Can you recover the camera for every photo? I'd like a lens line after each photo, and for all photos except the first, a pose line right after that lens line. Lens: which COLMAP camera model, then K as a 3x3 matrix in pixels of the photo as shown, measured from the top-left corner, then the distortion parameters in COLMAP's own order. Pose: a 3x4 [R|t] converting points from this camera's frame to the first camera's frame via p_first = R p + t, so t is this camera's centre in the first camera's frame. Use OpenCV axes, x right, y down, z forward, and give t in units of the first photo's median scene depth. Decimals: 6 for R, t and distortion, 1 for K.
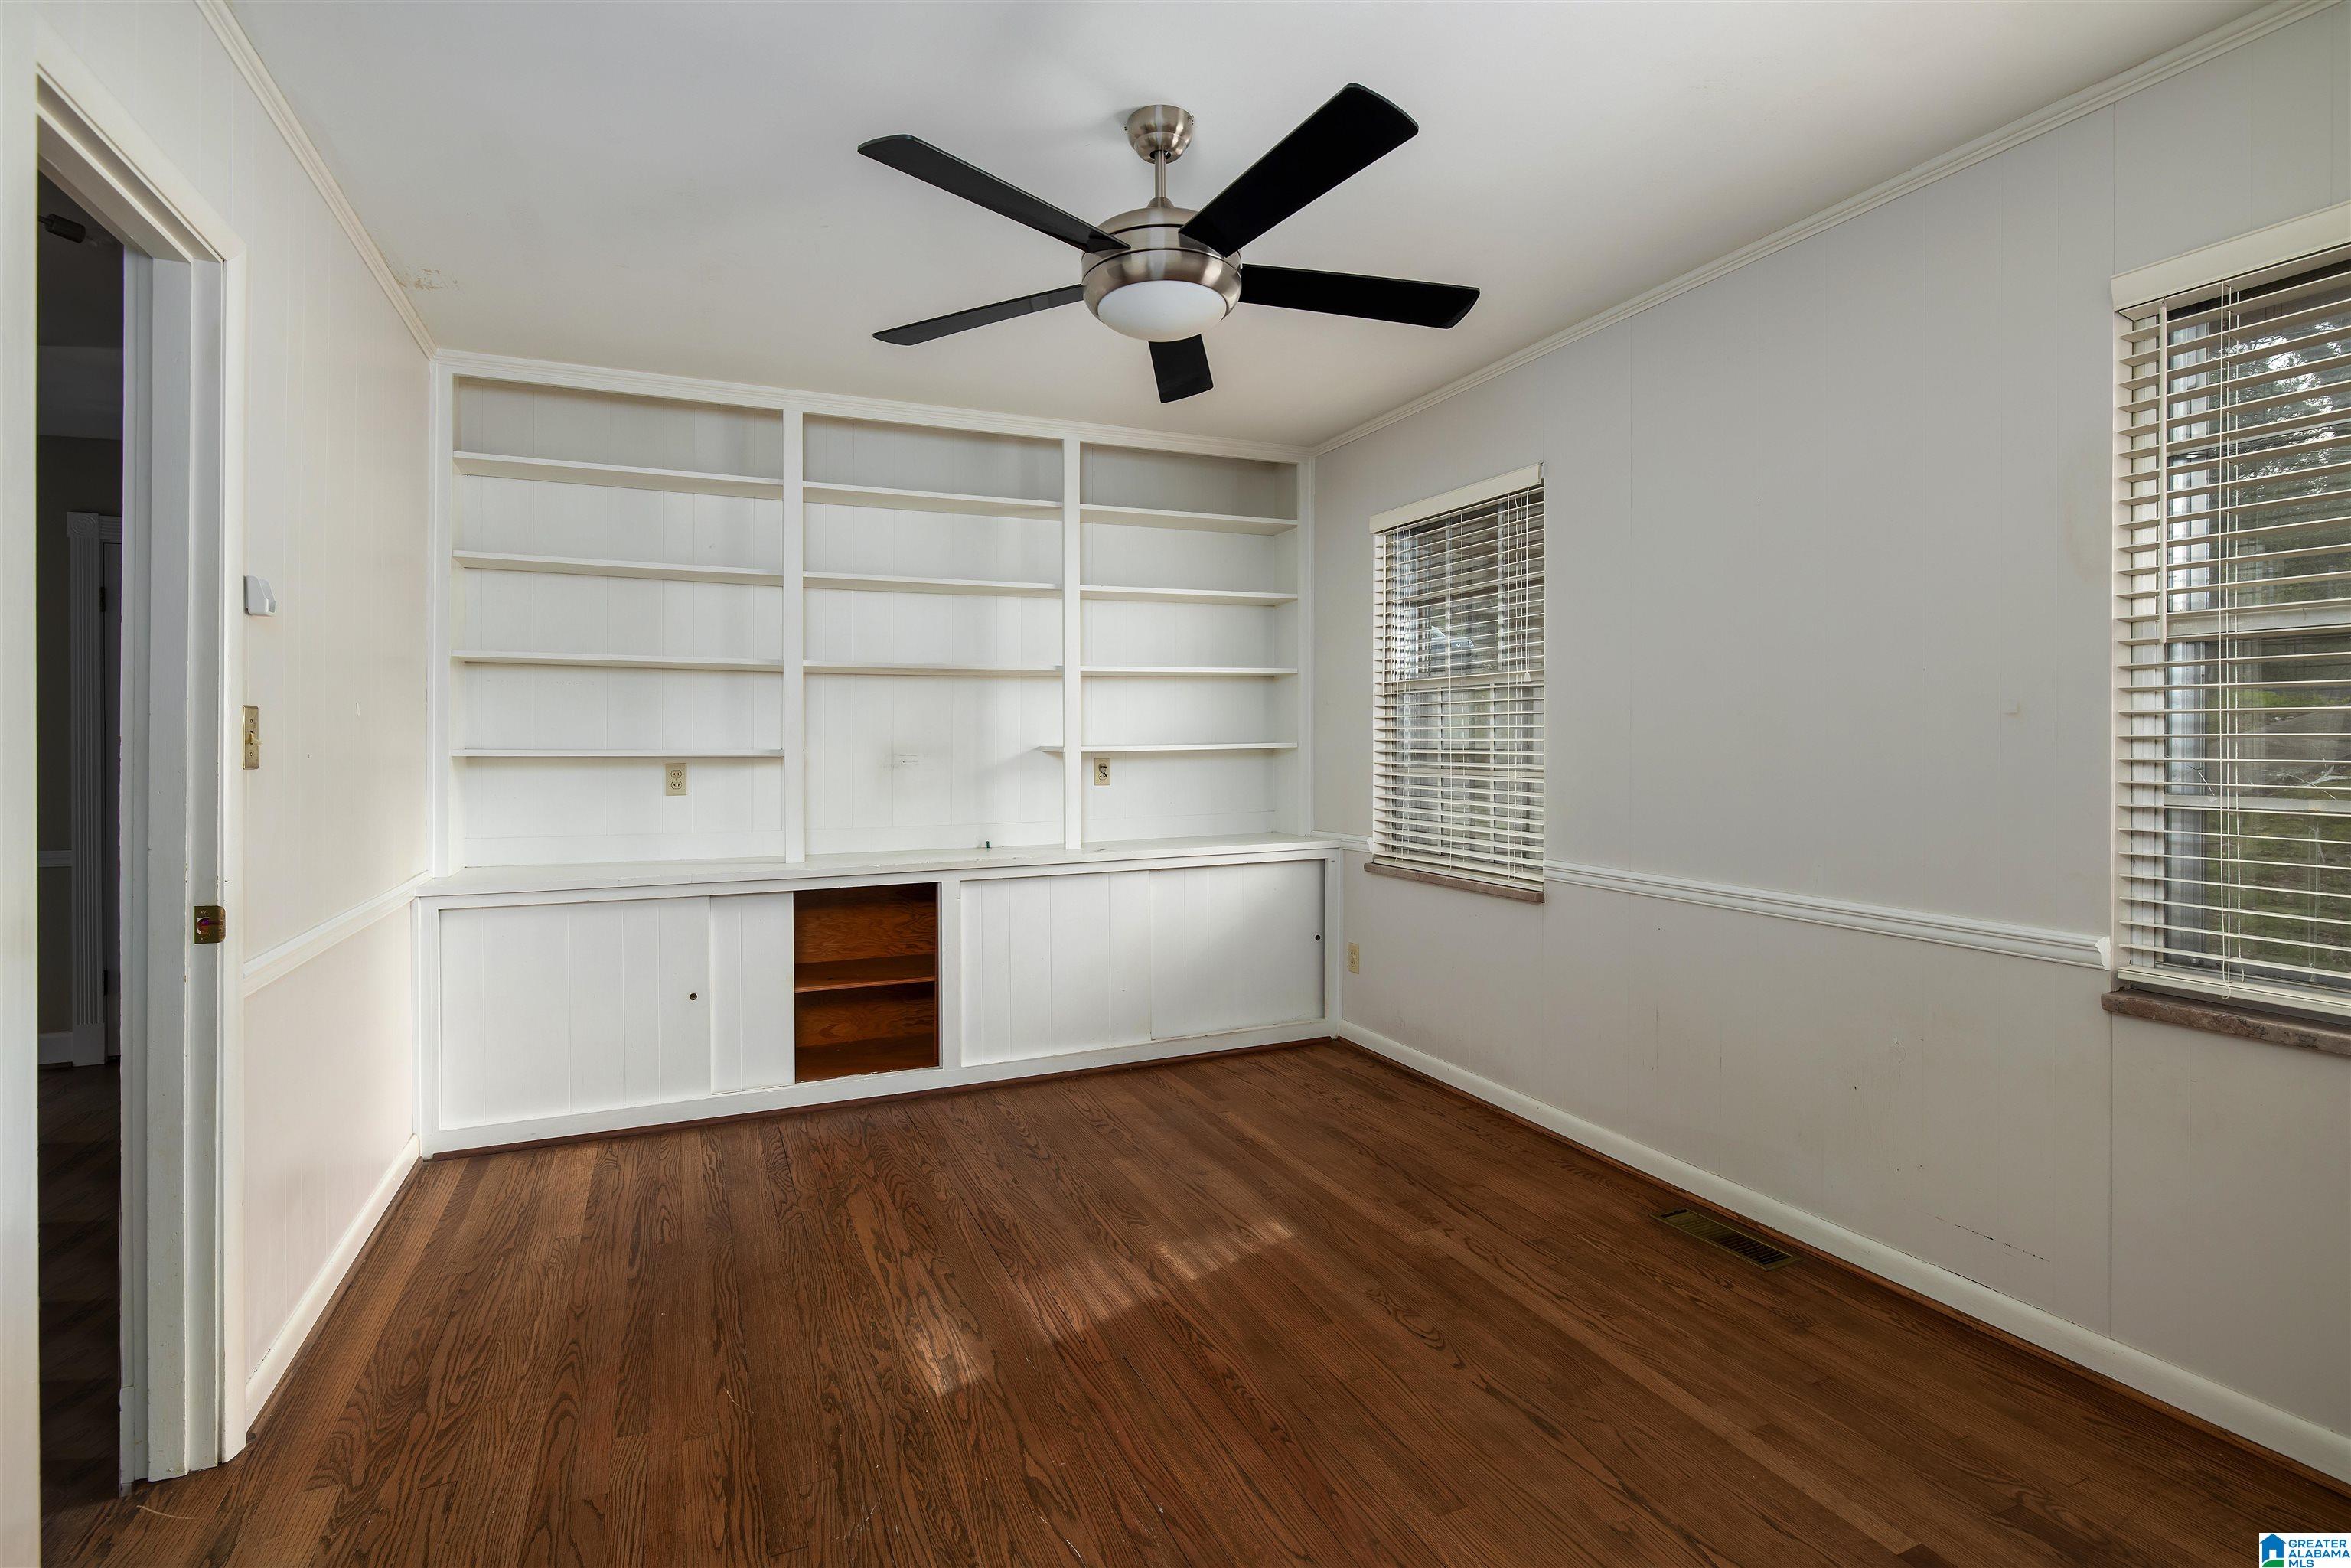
lens RADIAL K [[1117.2, 0, 1168.4], [0, 1117.2, 767.7], [0, 0, 1]] dist [-0.002852, -0.000356]
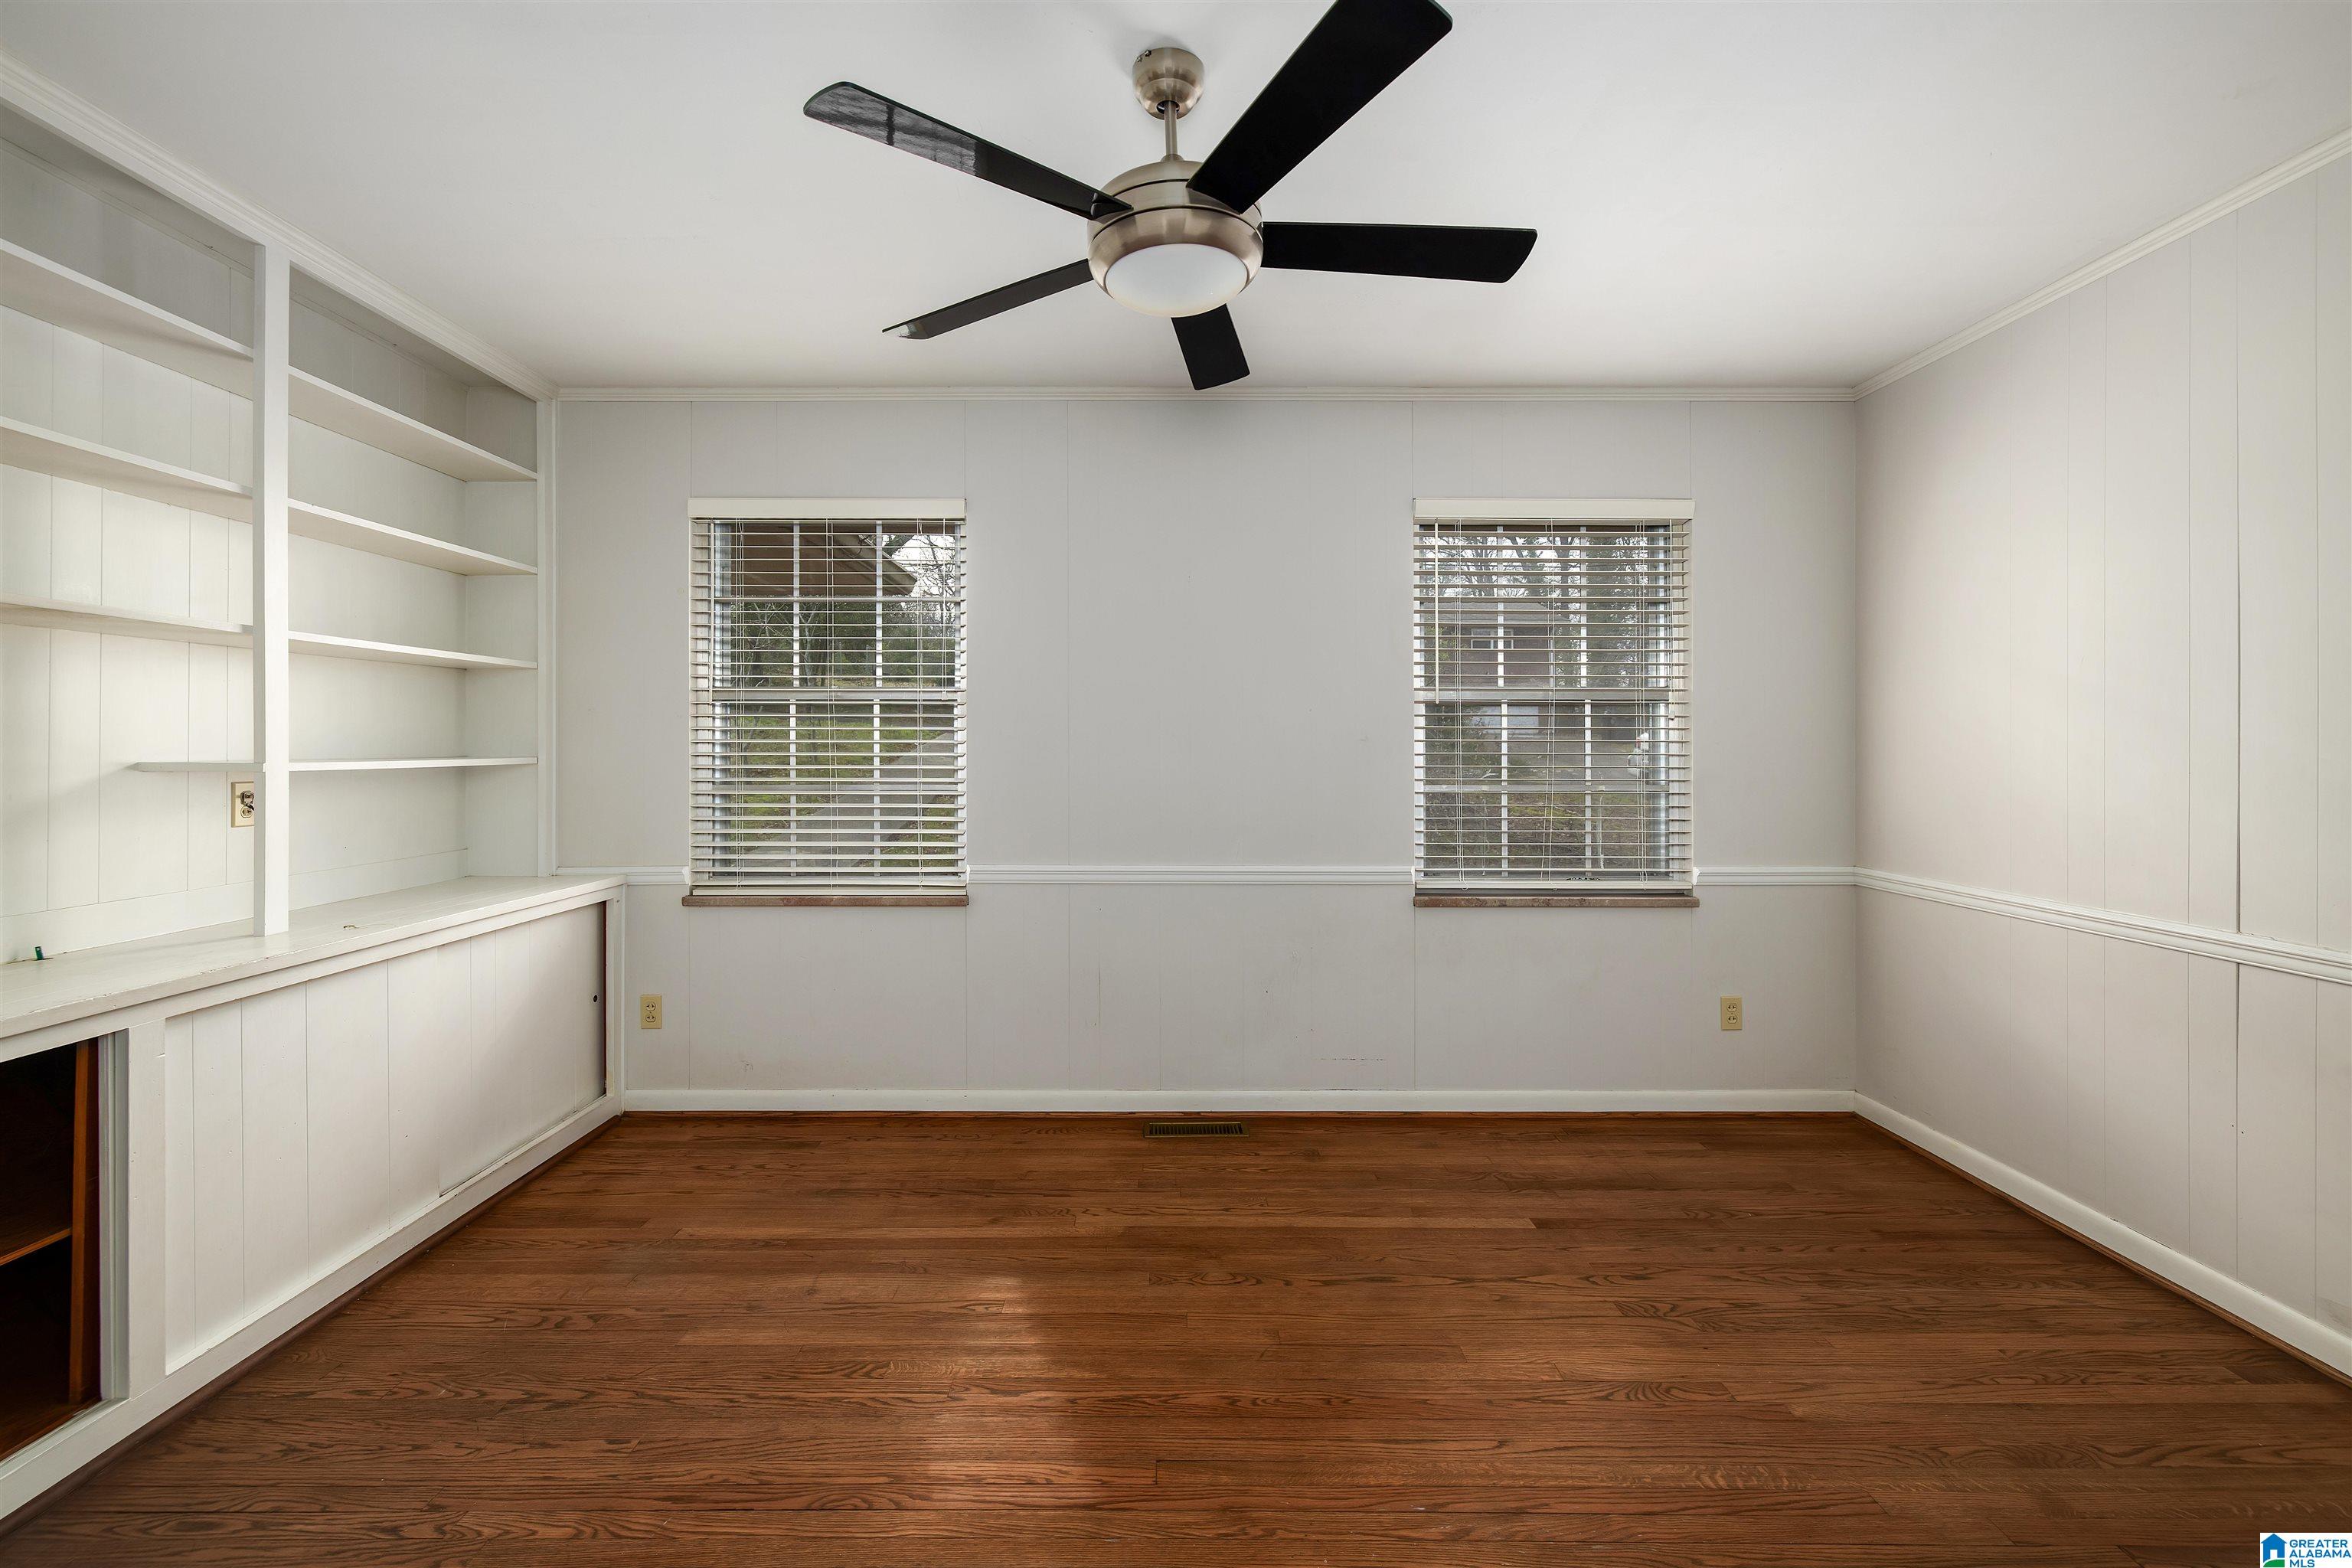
lens RADIAL K [[999.5, 0, 1175.3], [0, 999.5, 770.9], [0, 0, 1]] dist [-0.003690, 0.000207]
pose [[0.404035, -0.009088, 0.914698, -0.550893], [0.021596, 0.999767, 0.000393, -0.006358], [-0.914489, 0.019595, 0.404137, 0.494053]]
